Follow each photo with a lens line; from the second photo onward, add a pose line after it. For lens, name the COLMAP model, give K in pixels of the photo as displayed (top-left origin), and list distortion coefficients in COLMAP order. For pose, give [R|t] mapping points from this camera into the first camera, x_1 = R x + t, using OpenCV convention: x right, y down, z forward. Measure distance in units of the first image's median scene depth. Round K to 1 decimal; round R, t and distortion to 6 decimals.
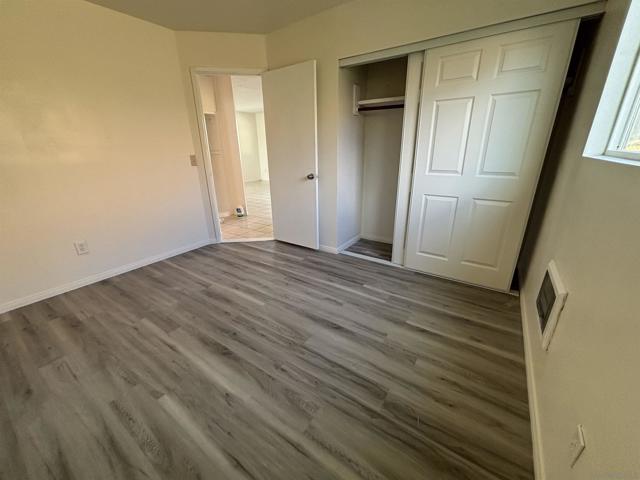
lens RADIAL K [[257.6, 0, 320.0], [0, 257.6, 240.0], [0, 0, 1]] dist [-0.000604, -0.000306]
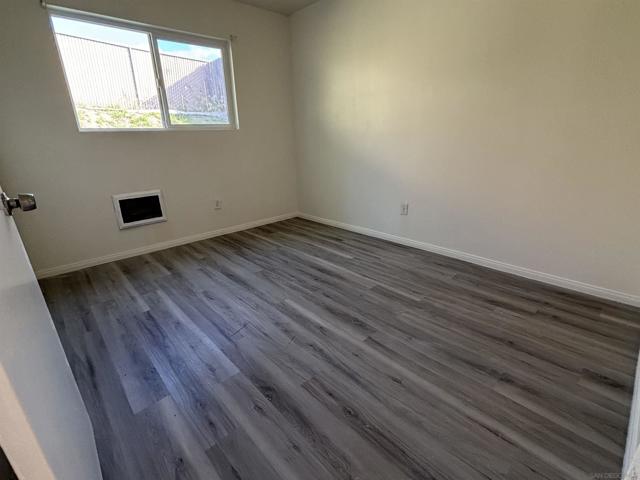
lens RADIAL K [[304.1, 0, 320.0], [0, 304.1, 240.0], [0, 0, 1]] dist [0.003747, -0.000262]
pose [[-0.975438, -0.030761, 0.218115, -0.570084], [0.112920, 0.780360, 0.615051, -0.530998], [-0.189128, 0.624574, -0.757719, 1.712405]]
